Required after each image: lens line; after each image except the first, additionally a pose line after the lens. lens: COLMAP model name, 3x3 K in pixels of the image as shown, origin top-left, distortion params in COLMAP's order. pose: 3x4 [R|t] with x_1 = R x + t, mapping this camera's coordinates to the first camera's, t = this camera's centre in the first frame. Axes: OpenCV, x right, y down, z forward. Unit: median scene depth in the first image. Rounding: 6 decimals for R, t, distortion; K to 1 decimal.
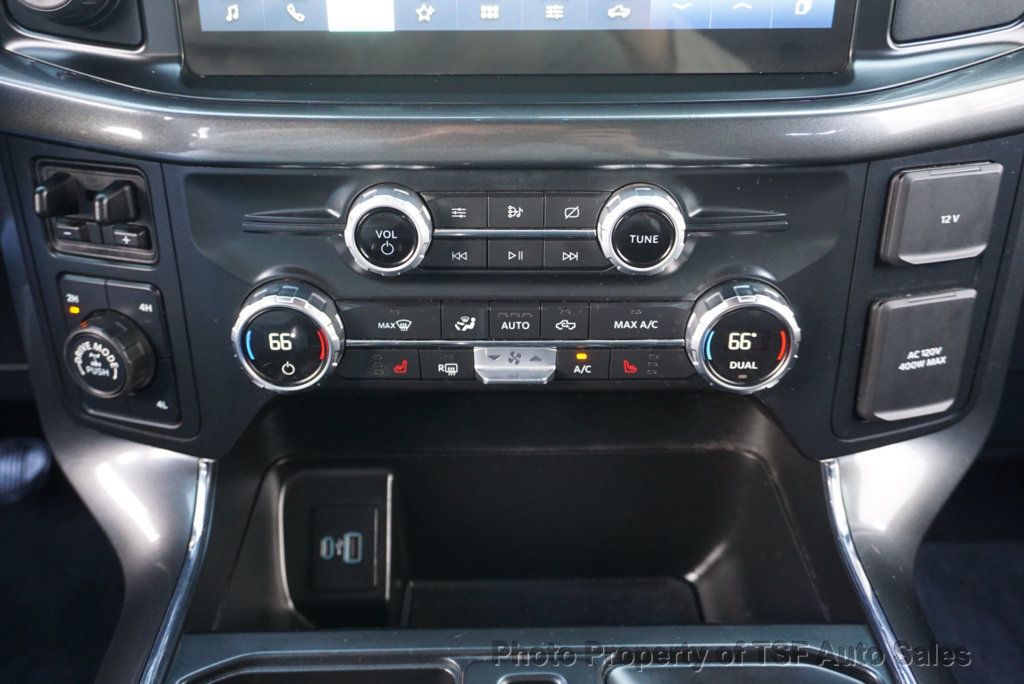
lens RADIAL K [[953.1, 0, 512.0], [0, 953.1, 342.0], [0, 0, 1]] dist [-0.000875, 0.001015]
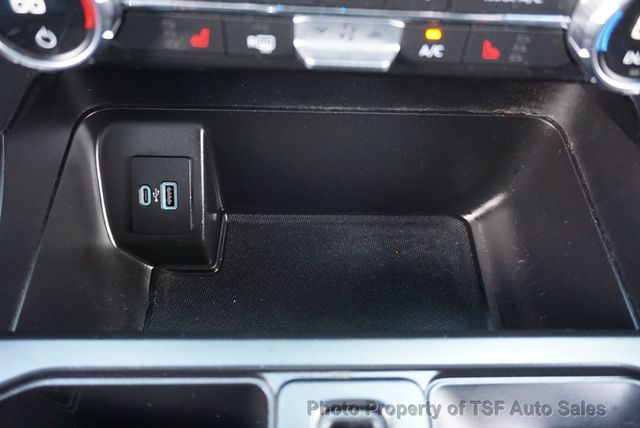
lens RADIAL K [[548.5, 0, 320.0], [0, 548.5, 214.0], [0, 0, 1]] dist [-0.008312, -0.004988]
pose [[0.998012, 0.021080, 0.059393, -0.043001], [-0.043313, 0.913990, 0.403418, -0.027296], [-0.045781, -0.405188, 0.913086, 0.533496]]
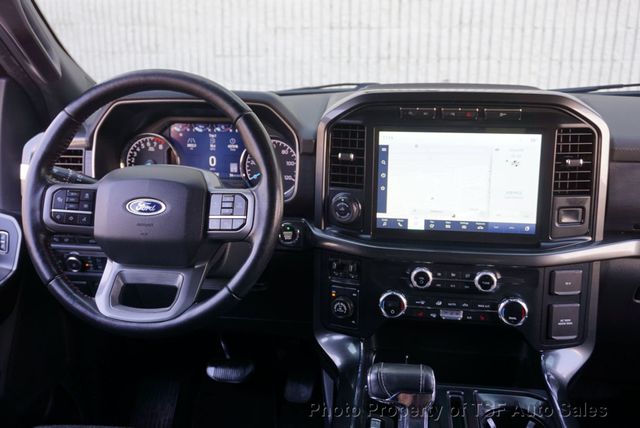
lens RADIAL K [[647.9, 0, 320.0], [0, 647.9, 214.0], [0, 0, 1]] dist [0.030531, -0.002567]
pose [[0.989091, 0.042262, -0.141114, -0.166238], [-0.077455, 0.964053, -0.254169, 0.332698], [0.125300, 0.262326, 0.956810, -1.647515]]
